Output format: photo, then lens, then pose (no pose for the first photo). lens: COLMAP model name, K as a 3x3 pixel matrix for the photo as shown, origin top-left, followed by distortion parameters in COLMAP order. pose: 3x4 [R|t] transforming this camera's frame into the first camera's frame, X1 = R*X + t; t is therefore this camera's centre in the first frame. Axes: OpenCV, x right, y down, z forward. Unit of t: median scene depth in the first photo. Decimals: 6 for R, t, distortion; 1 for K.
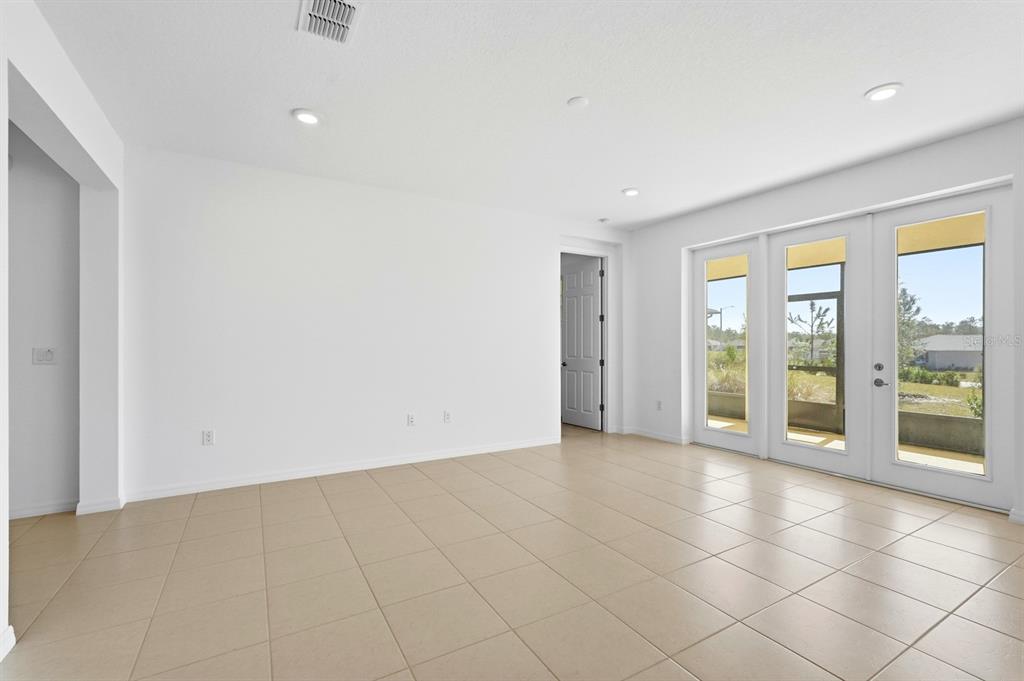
lens RADIAL K [[457.1, 0, 512.0], [0, 457.1, 340.5], [0, 0, 1]] dist [-0.002851, 0.000190]
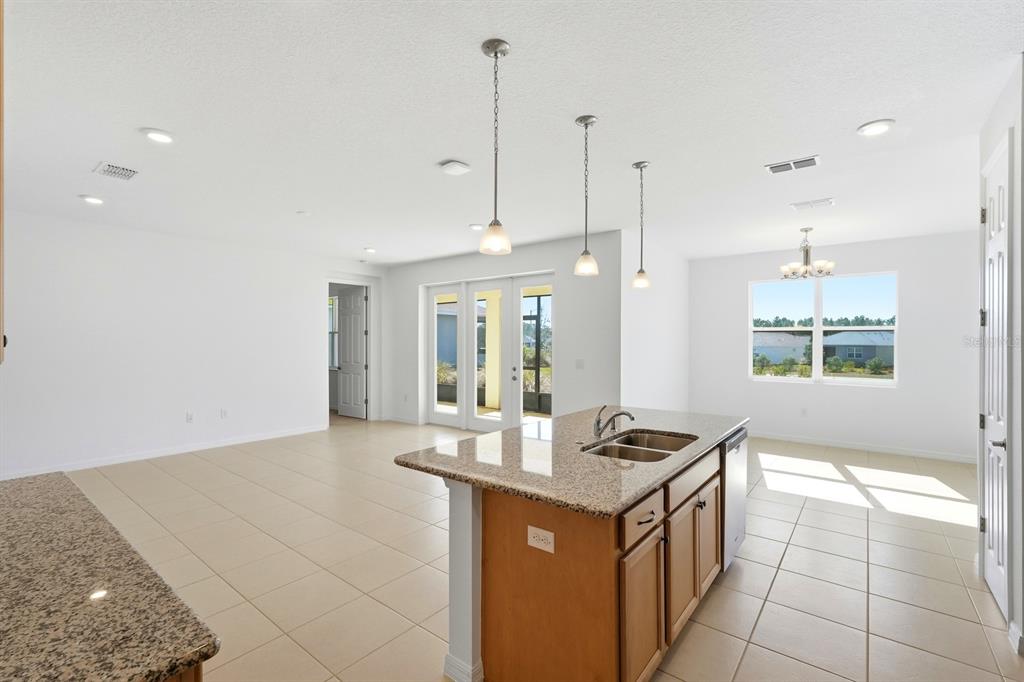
lens RADIAL K [[457.1, 0, 512.0], [0, 457.1, 341.0], [0, 0, 1]] dist [-0.002851, 0.000190]
pose [[0.933748, 0.001202, 0.357928, 0.121510], [-0.003938, 0.999968, 0.006917, -0.037529], [-0.357908, -0.007868, 0.933724, -0.377507]]
